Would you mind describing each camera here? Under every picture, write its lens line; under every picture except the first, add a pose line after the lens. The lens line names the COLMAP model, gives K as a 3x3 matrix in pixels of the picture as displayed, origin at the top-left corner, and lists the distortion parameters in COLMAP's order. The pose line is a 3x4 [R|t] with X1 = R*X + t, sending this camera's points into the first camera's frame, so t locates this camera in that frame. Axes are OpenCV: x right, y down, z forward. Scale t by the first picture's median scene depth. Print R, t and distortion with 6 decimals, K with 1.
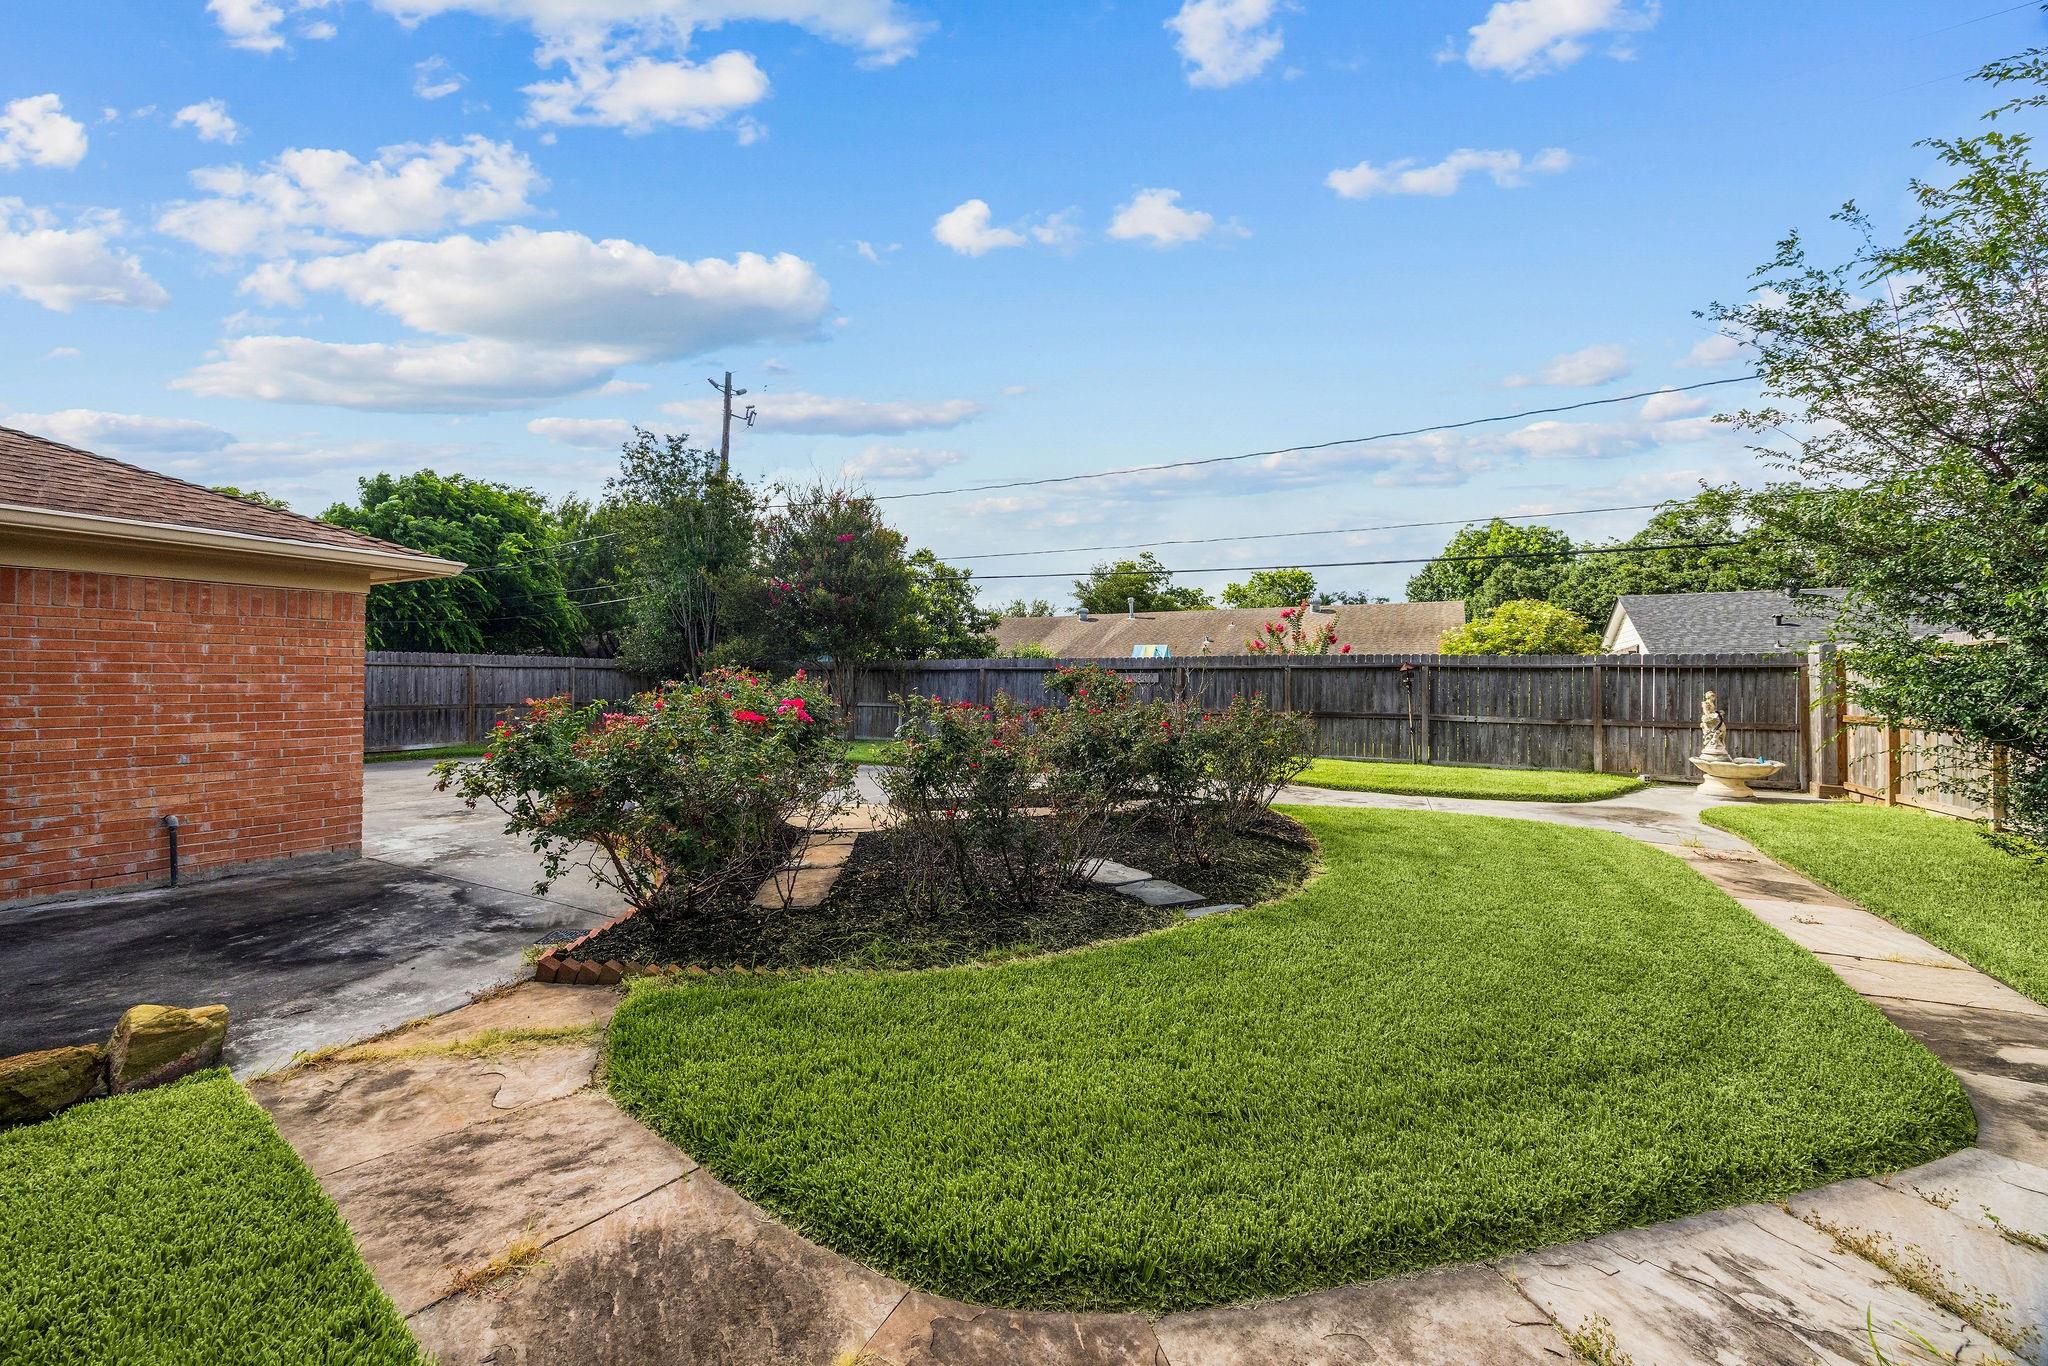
lens RADIAL K [[816.9, 0, 1016.6], [0, 816.9, 673.8], [0, 0, 1]] dist [-0.006196, 0.000146]
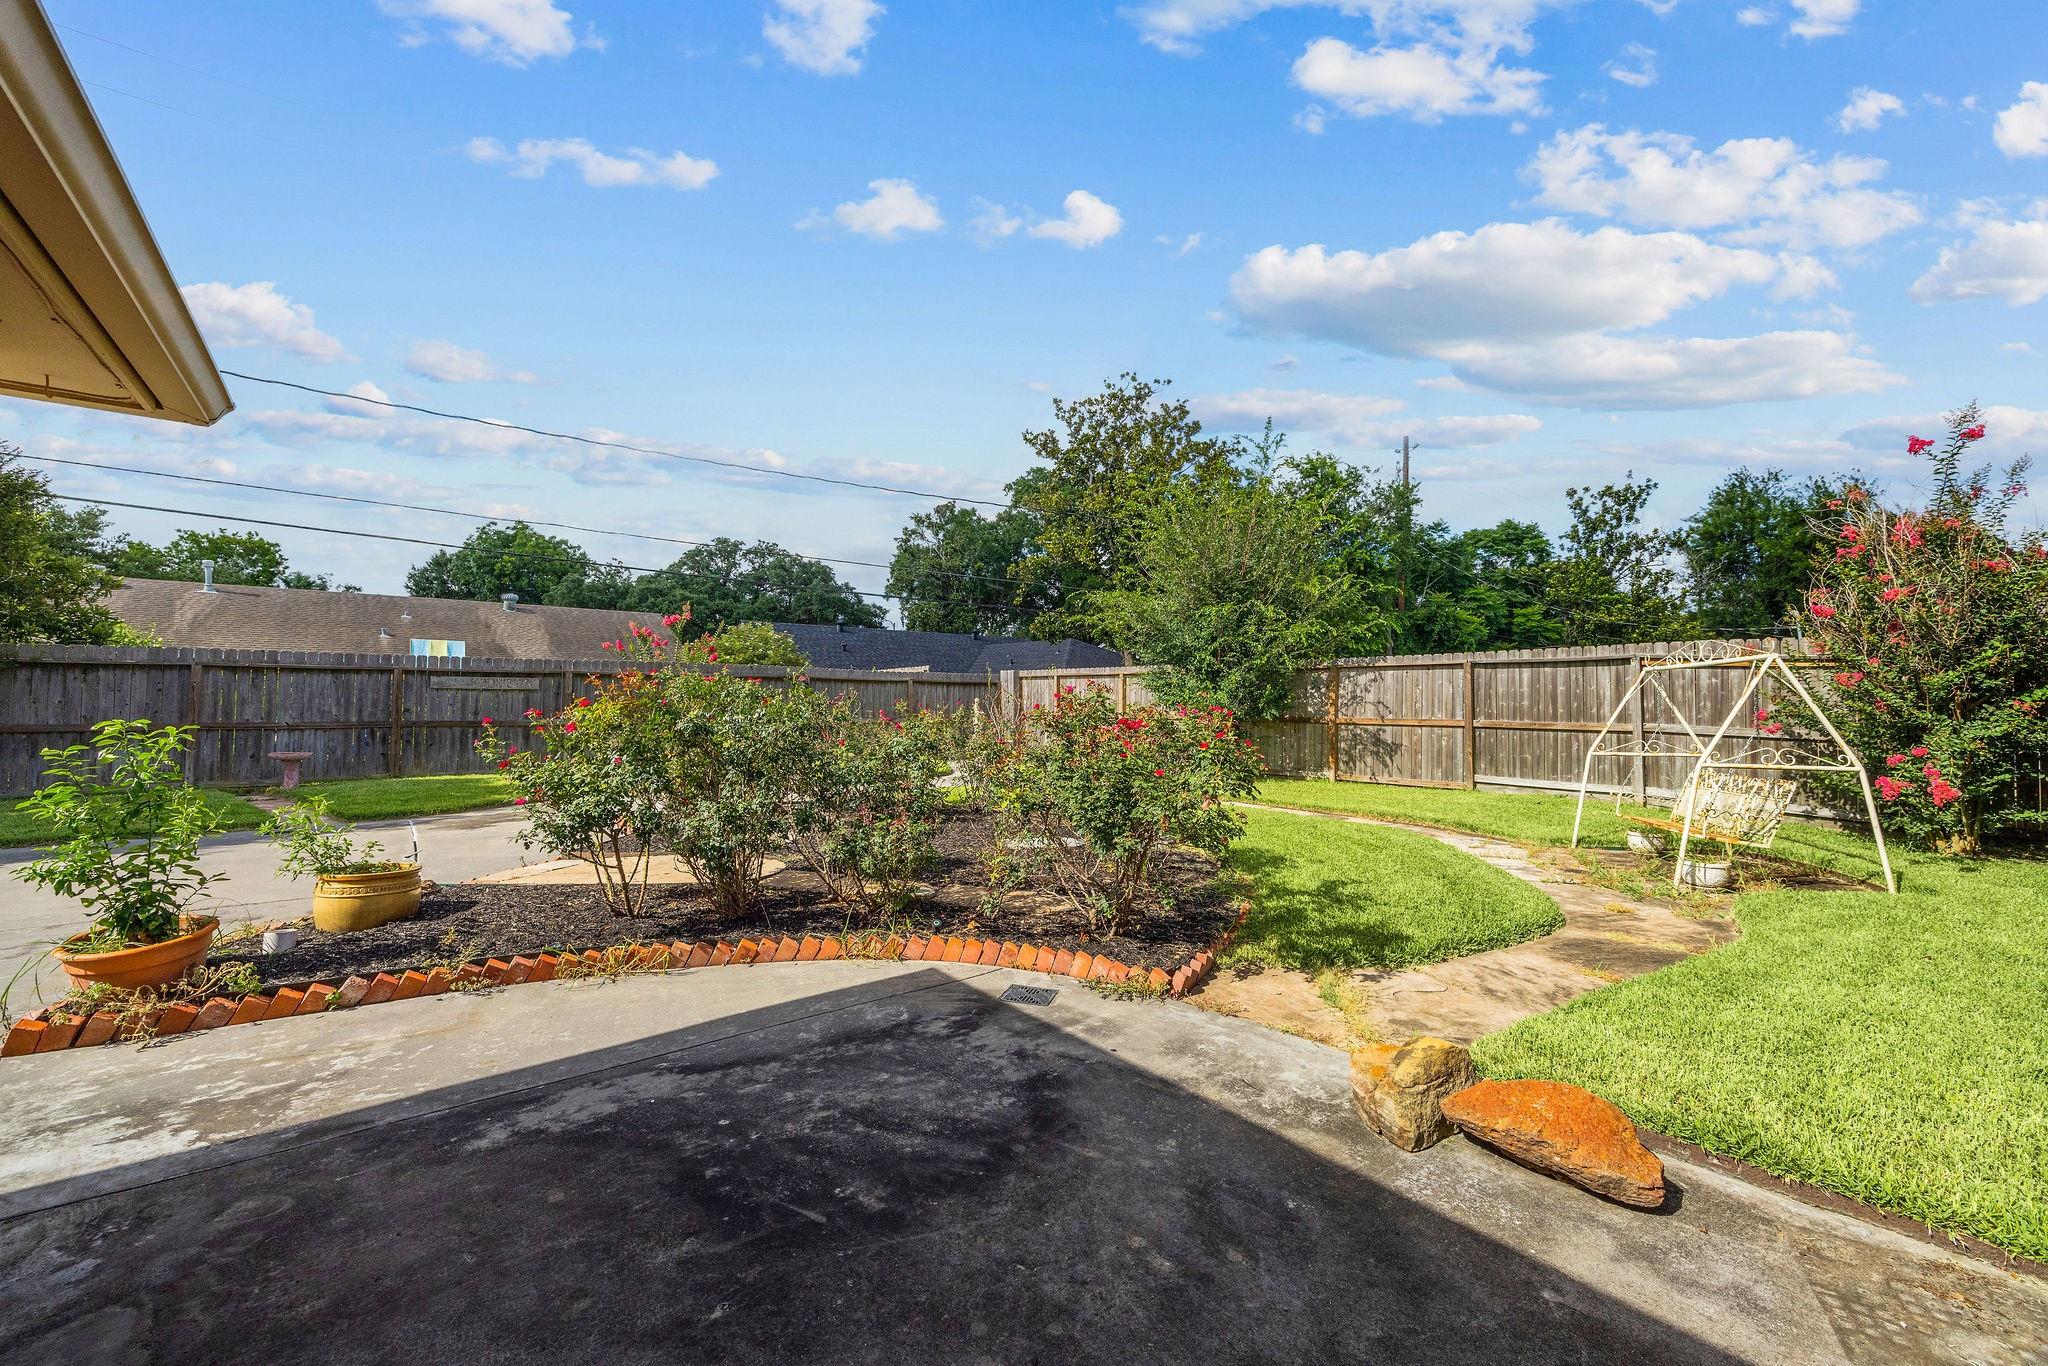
lens RADIAL K [[816.9, 0, 1016.6], [0, 816.9, 673.8], [0, 0, 1]] dist [-0.006196, 0.000146]
pose [[0.374211, 0.022193, 0.927078, -1.717520], [-0.017654, 0.999703, -0.016805, -0.000264], [-0.927176, -0.010078, 0.374492, 0.873049]]
